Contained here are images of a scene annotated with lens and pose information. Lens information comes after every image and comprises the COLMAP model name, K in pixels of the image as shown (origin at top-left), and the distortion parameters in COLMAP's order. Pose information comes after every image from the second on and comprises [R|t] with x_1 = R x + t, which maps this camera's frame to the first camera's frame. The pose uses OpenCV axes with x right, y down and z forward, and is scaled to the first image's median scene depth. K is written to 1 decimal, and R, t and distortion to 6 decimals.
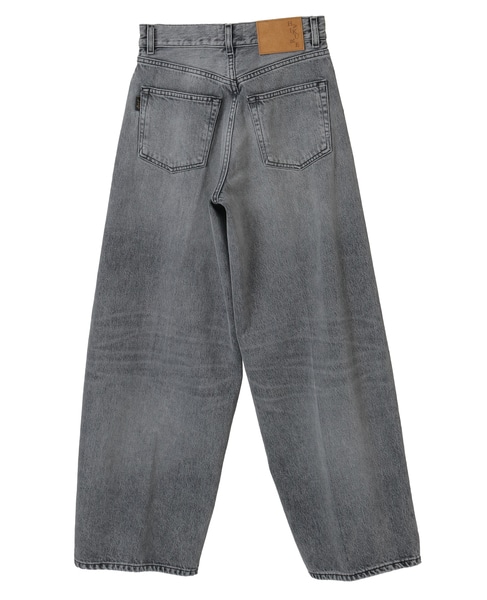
lens RADIAL K [[1410.4, 0, 243.5], [0, 1410.4, 299.9], [0, 0, 1]] dist [-0.058717, 0.000000]
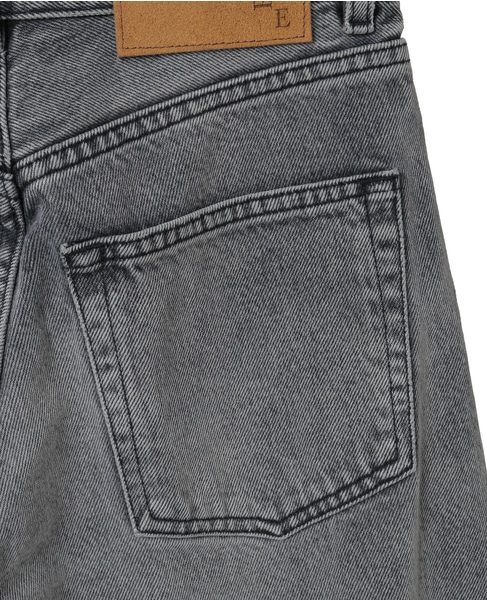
lens RADIAL K [[1424.0, 0, 243.4], [0, 1424.0, 300.0], [0, 0, 1]] dist [-0.132209, 0.000000]
pose [[0.984692, -0.001087, 0.174299, -0.008281], [0.000687, 0.999997, 0.002356, -0.135047], [-0.174301, -0.002200, 0.984690, 0.769382]]
